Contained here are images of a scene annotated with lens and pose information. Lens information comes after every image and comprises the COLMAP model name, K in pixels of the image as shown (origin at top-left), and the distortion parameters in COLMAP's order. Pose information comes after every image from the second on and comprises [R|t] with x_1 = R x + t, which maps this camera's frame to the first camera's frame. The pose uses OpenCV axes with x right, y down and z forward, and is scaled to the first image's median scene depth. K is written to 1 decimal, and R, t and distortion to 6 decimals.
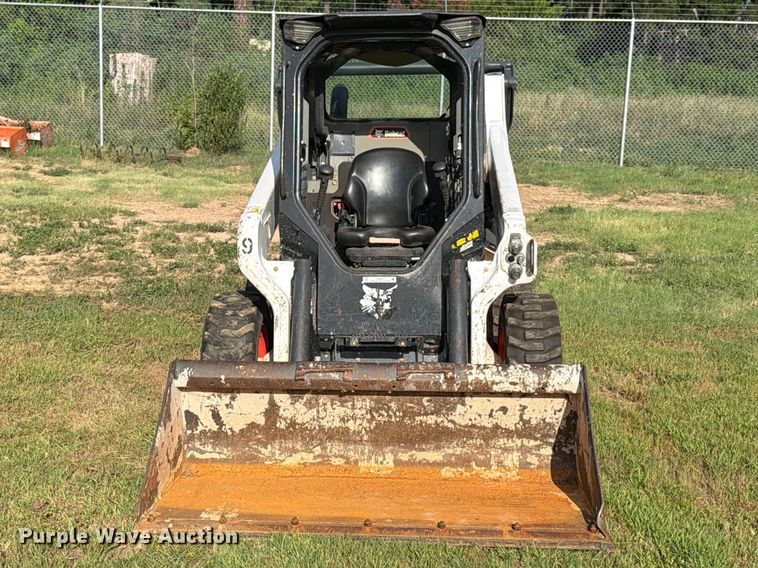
lens RADIAL K [[1154.4, 0, 334.8], [0, 1154.4, 282.9], [0, 0, 1]] dist [0.147151, -0.017182]
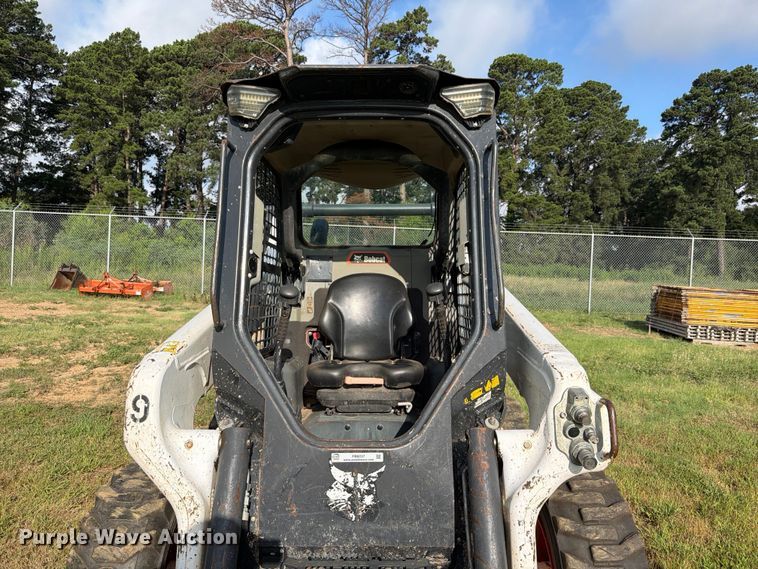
lens RADIAL K [[528.6, 0, 379.0], [0, 528.6, 284.5], [0, 0, 1]] dist [0.062147, -0.094380]
pose [[0.997151, 0.007551, 0.075048, 0.027494], [0.003548, 0.989179, -0.146669, -0.053521], [-0.075343, 0.146518, 0.986335, 0.683391]]
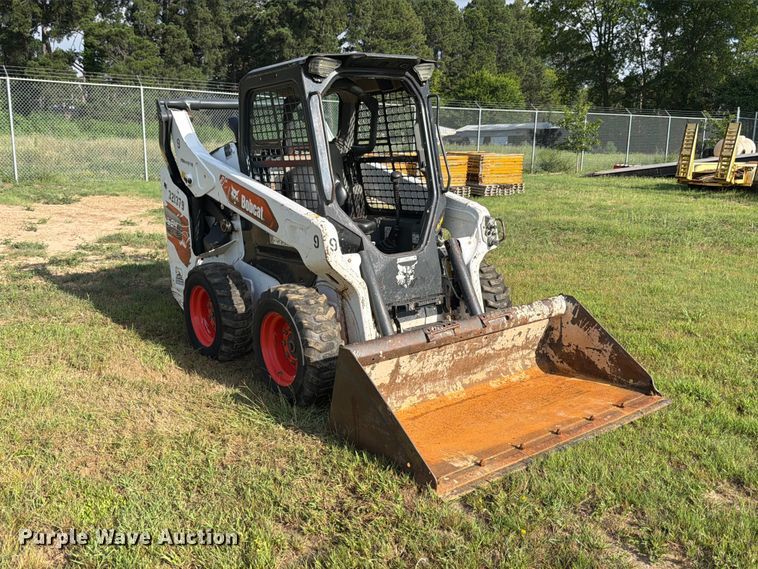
lens RADIAL K [[671.5, 0, 379.0], [0, 671.5, 284.5], [0, 0, 1]] dist [0.201262, -0.459217]
pose [[0.745403, -0.148683, 0.649821, -0.493344], [0.114606, 0.988878, 0.094798, -0.050816], [-0.656689, 0.003811, 0.754152, 0.420889]]
